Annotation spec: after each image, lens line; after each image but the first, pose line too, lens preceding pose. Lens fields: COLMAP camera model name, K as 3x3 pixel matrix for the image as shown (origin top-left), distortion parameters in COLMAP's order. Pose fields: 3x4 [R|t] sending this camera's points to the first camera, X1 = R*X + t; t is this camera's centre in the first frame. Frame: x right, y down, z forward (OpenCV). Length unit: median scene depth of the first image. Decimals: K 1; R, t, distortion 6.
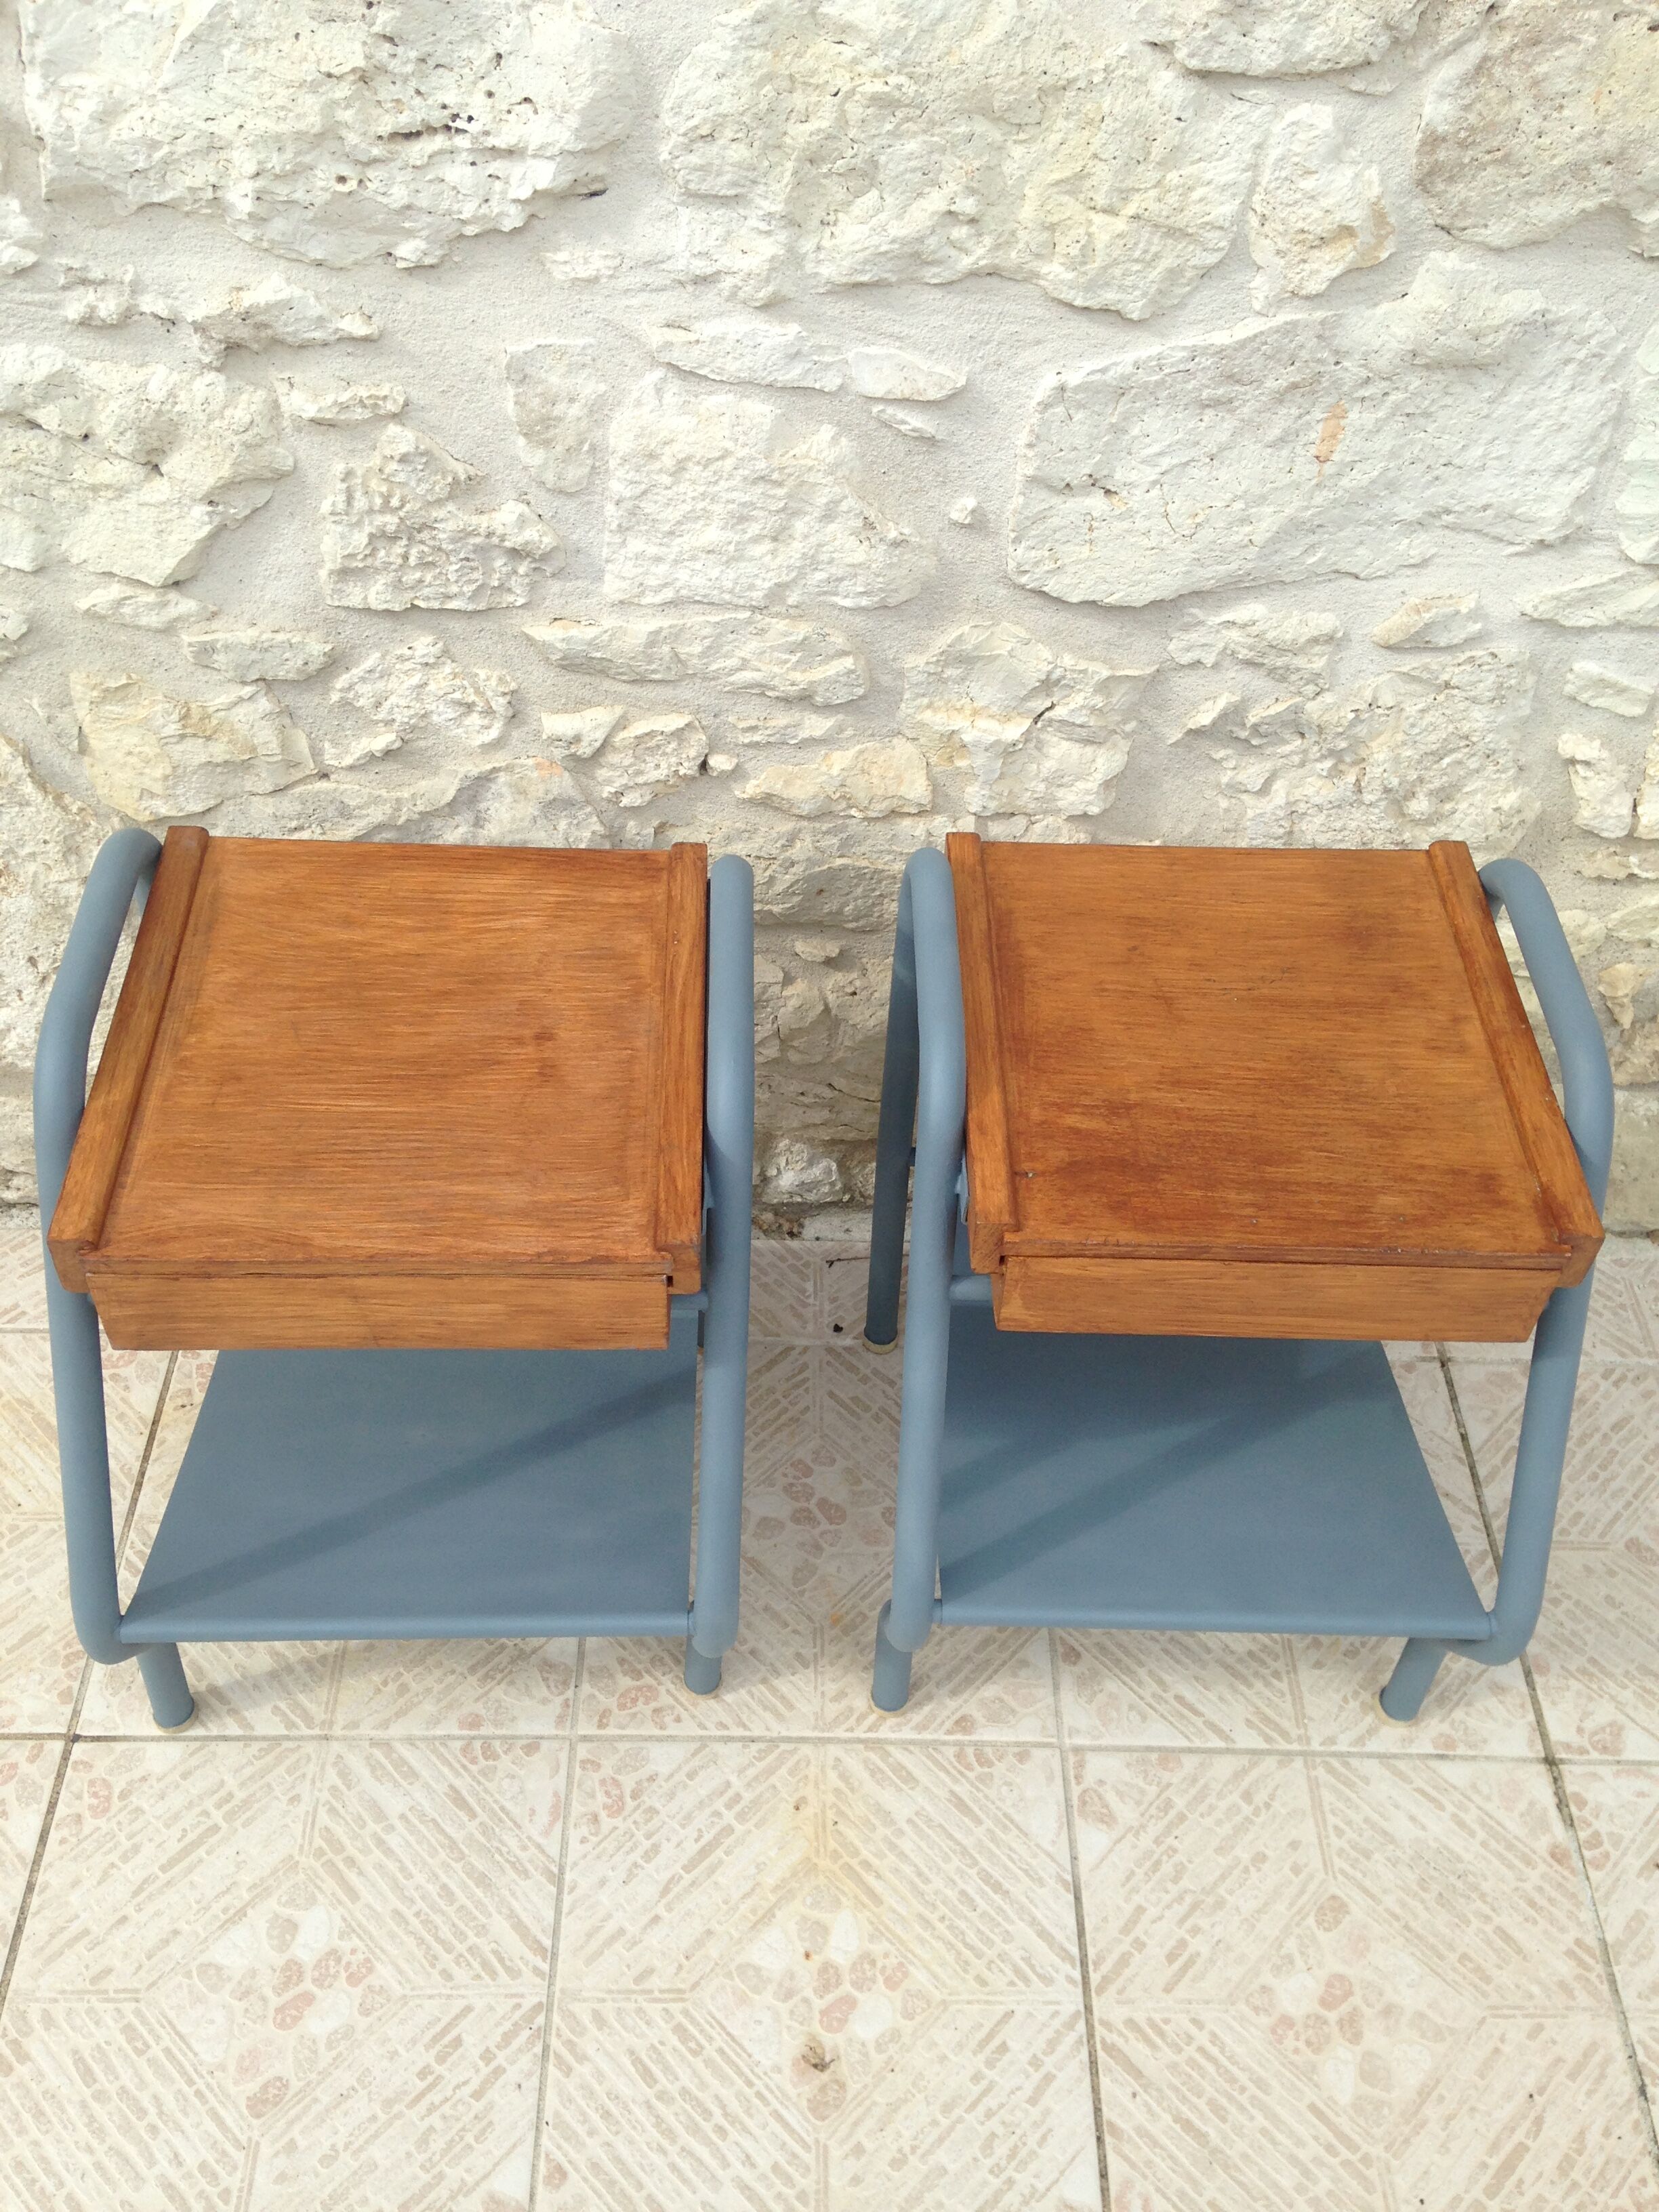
lens RADIAL K [[2071.2, 0, 864.4], [0, 2071.2, 1133.6], [0, 0, 1]] dist [0.178470, -0.271040]
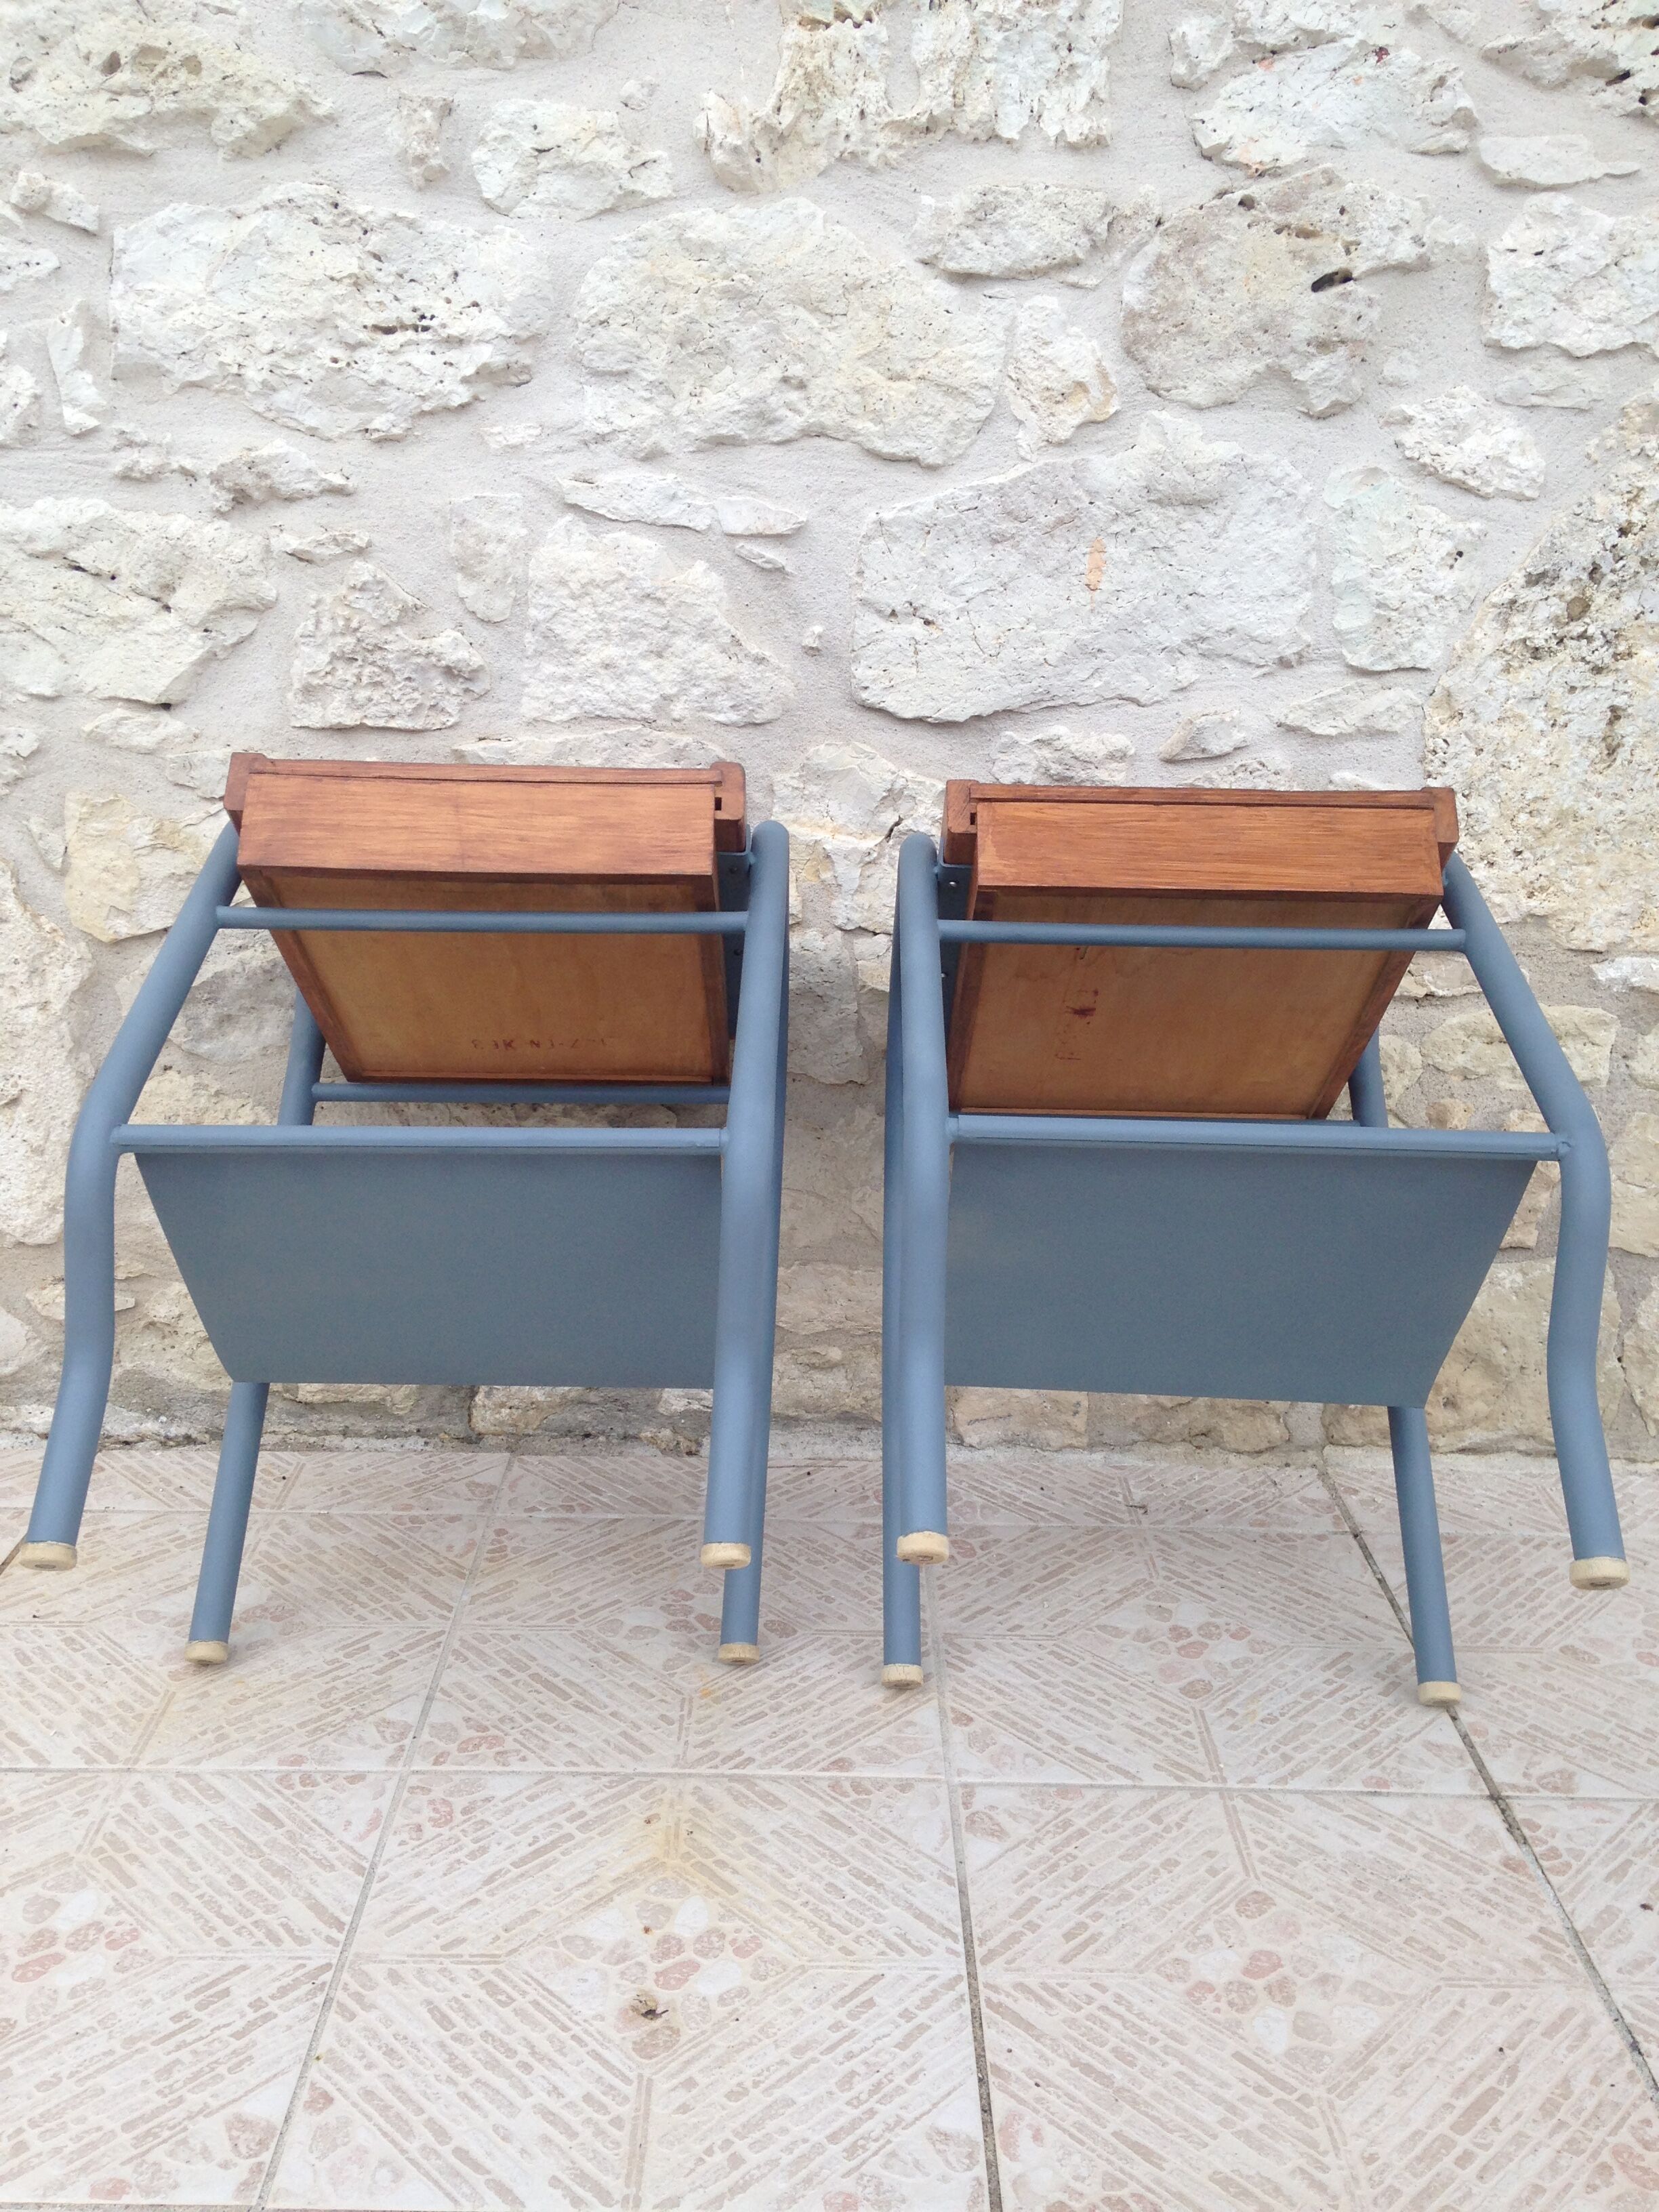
lens RADIAL K [[2095.1, 0, 881.5], [0, 2095.1, 1124.0], [0, 0, 1]] dist [0.187865, -0.273810]
pose [[0.999754, -0.022161, 0.000307, 0.076447], [0.018916, 0.845962, -0.532908, 0.581034], [0.011551, 0.532783, 0.846173, 0.085160]]
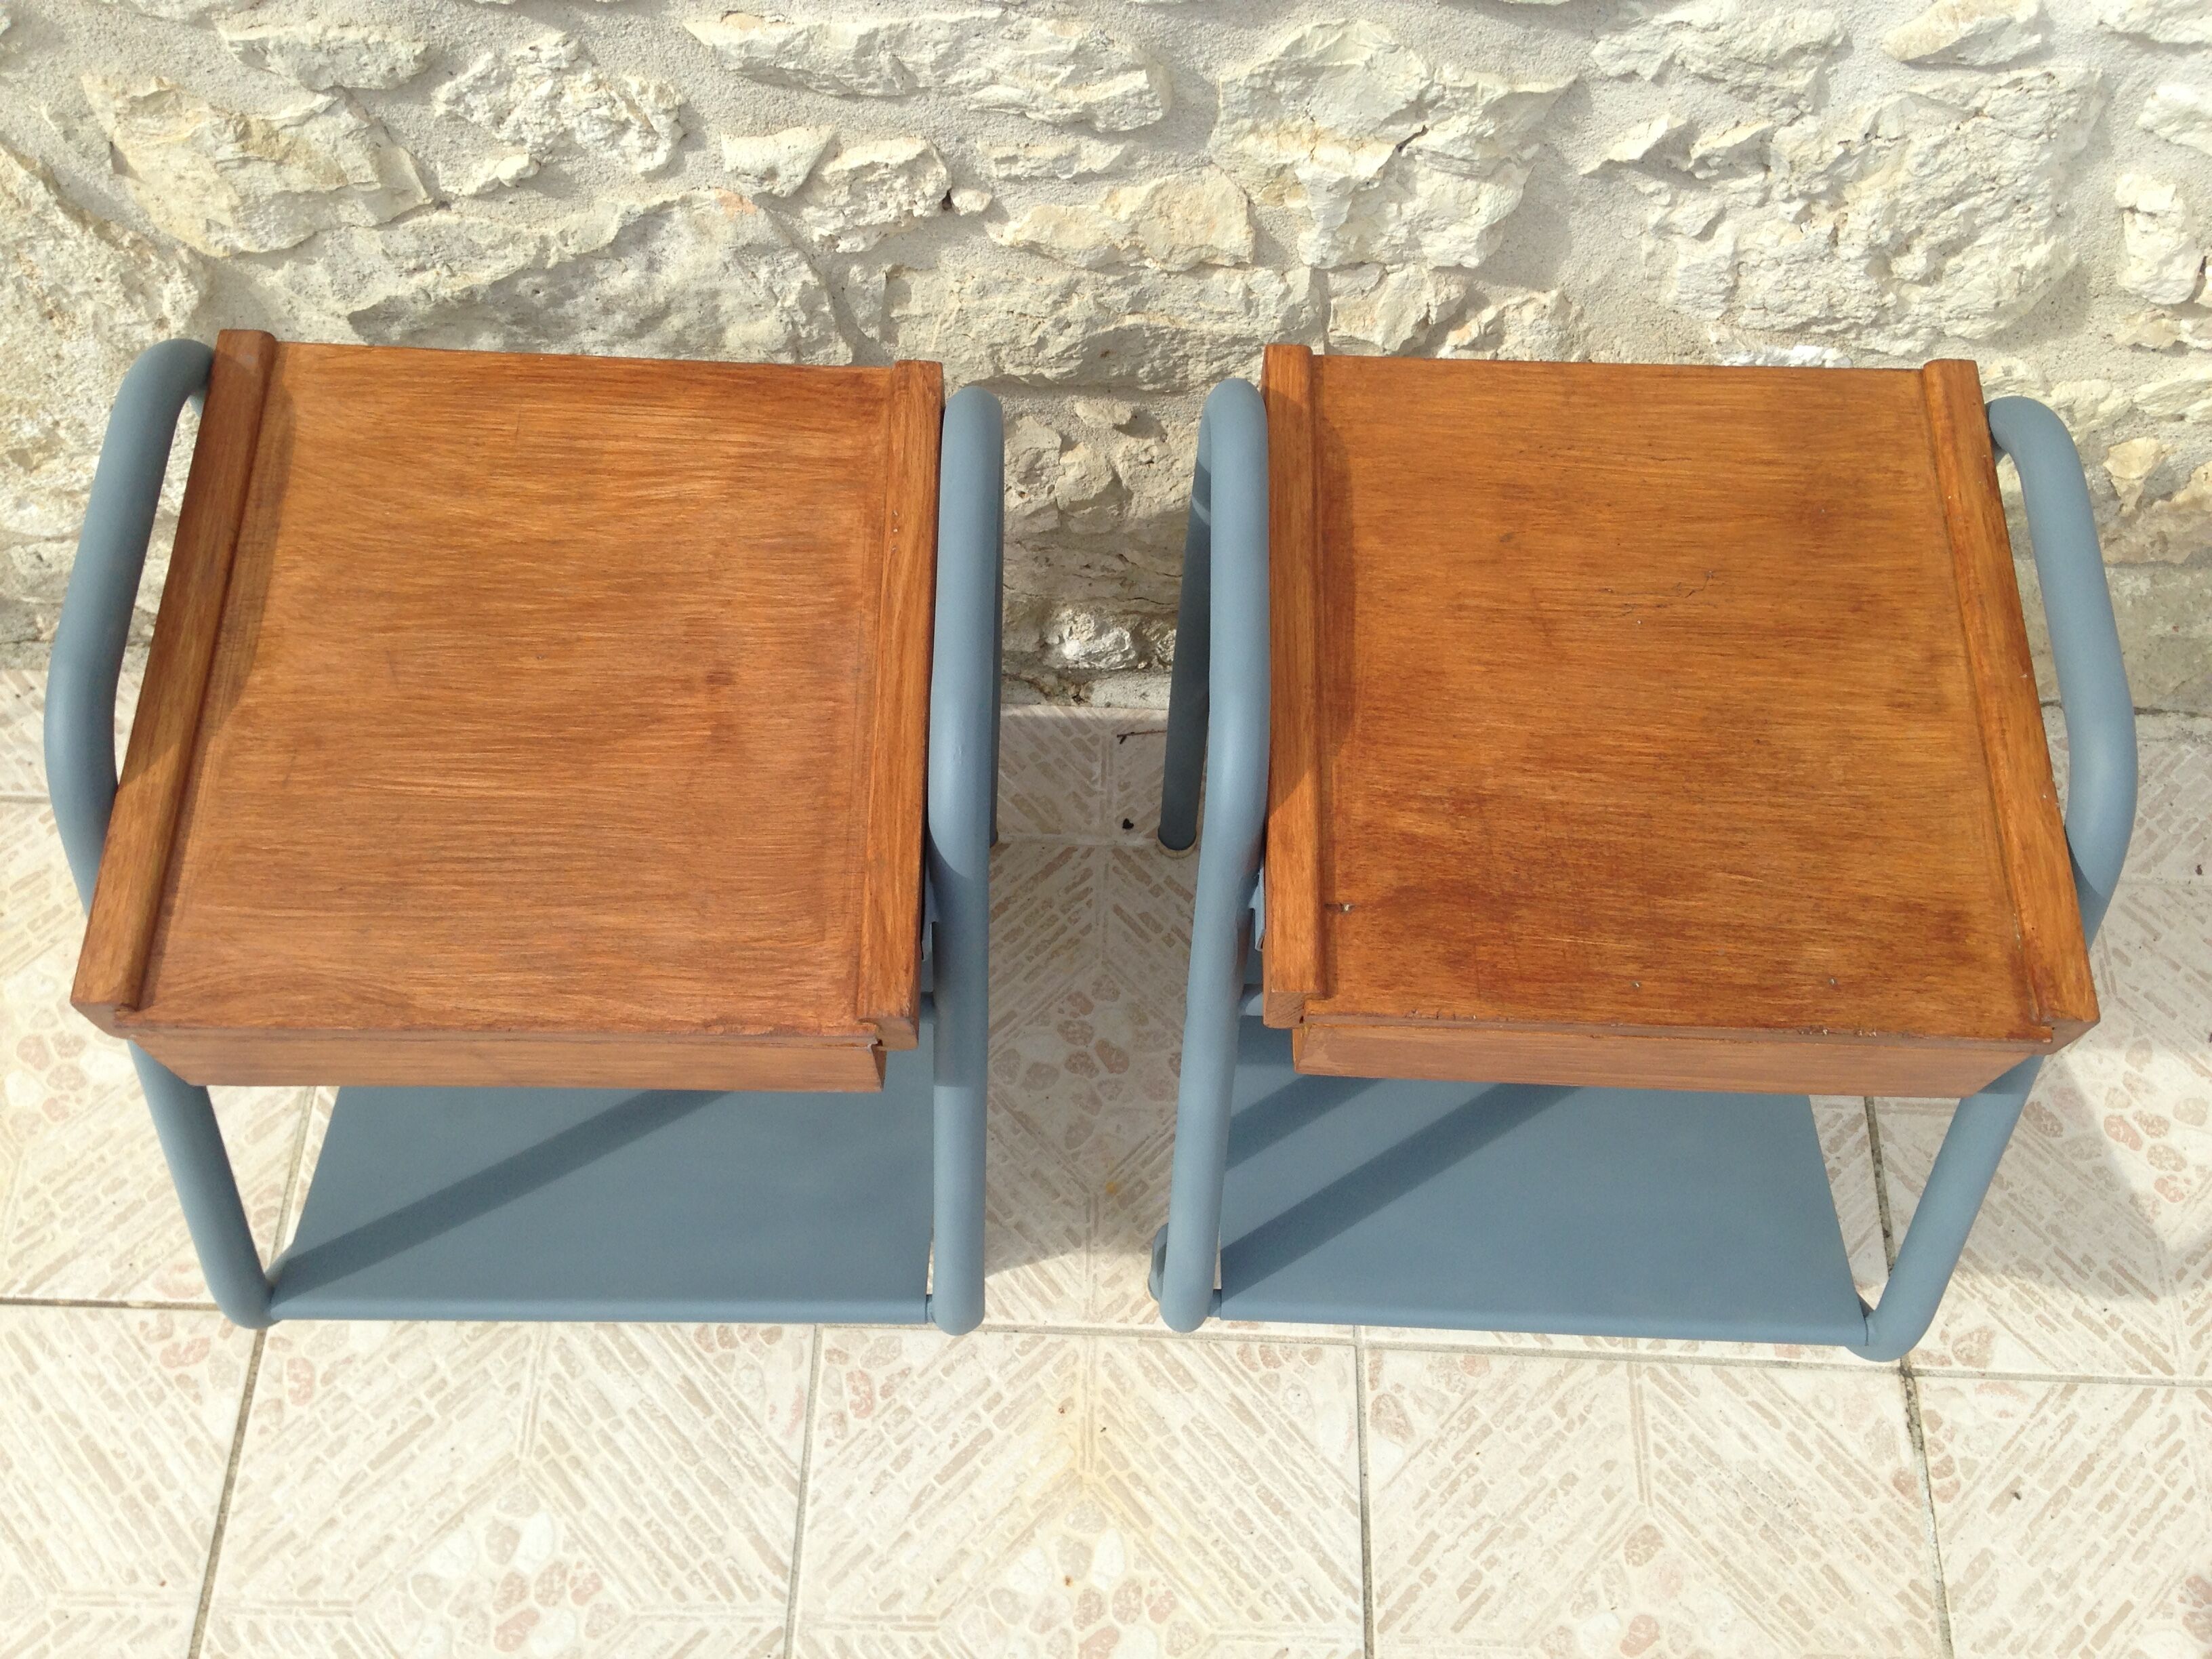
lens RADIAL K [[2007.6, 0, 1134.4], [0, 2007.6, 831.6], [0, 0, 1]] dist [0.178056, -0.261080]
pose [[0.999006, 0.030114, -0.032854, 0.021585], [-0.018049, 0.947392, 0.319566, -0.209896], [0.040749, -0.318656, 0.946994, 0.258113]]
